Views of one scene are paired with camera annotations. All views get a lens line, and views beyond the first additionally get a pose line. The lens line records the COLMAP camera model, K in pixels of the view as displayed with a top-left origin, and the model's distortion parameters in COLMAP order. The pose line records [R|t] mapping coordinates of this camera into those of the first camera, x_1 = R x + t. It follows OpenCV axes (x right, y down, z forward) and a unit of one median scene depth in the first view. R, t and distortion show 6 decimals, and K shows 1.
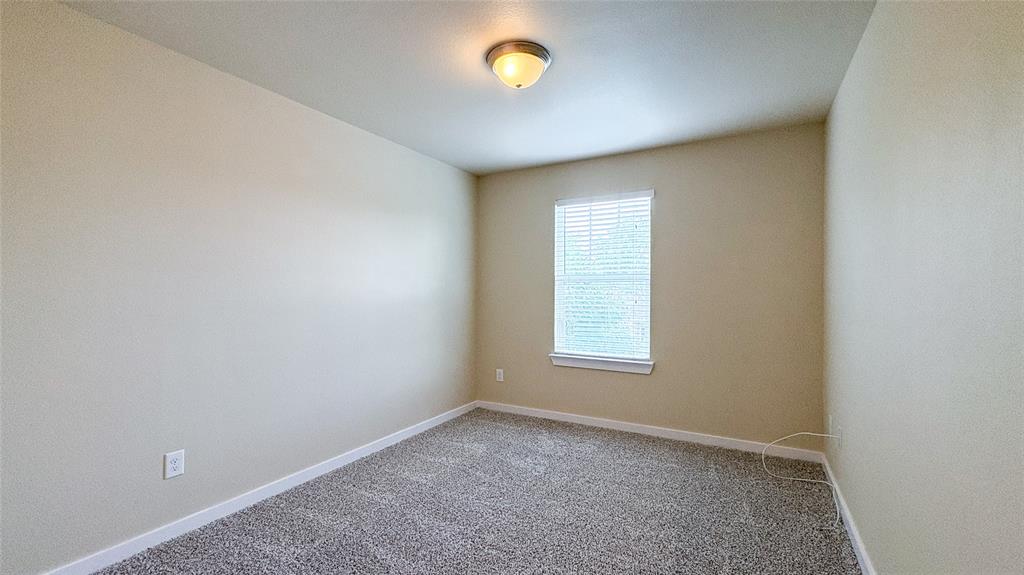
lens RADIAL K [[424.0, 0, 512.0], [0, 424.0, 287.5], [0, 0, 1]] dist [-0.021071, -0.000386]
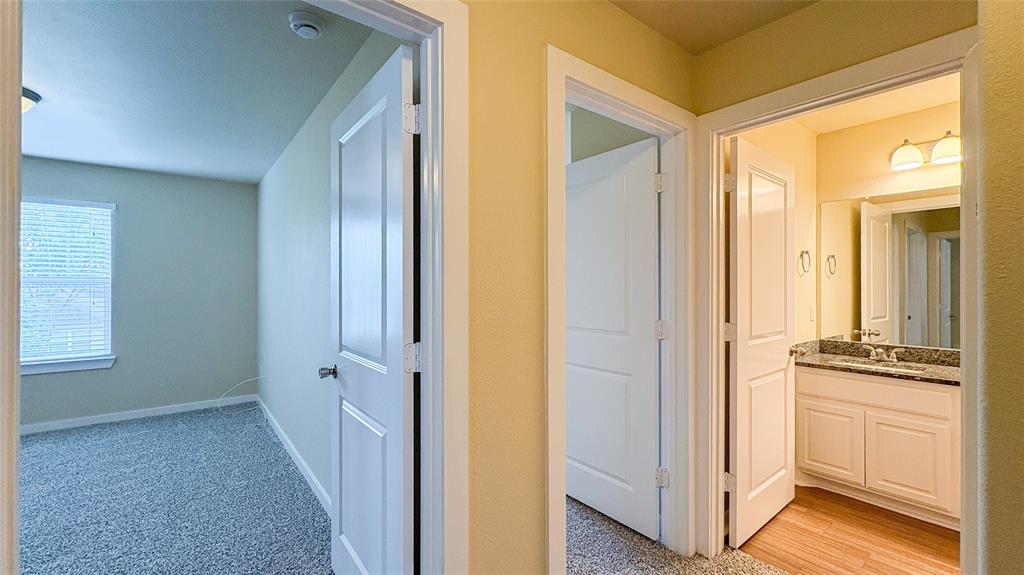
lens RADIAL K [[428.9, 0, 512.0], [0, 428.9, 287.5], [0, 0, 1]] dist [-0.000095, 0.000034]
pose [[0.387395, -0.007383, 0.921884, -0.358235], [-0.004196, 0.999943, 0.009771, -0.027599], [-0.921904, -0.007653, 0.387342, -0.490926]]
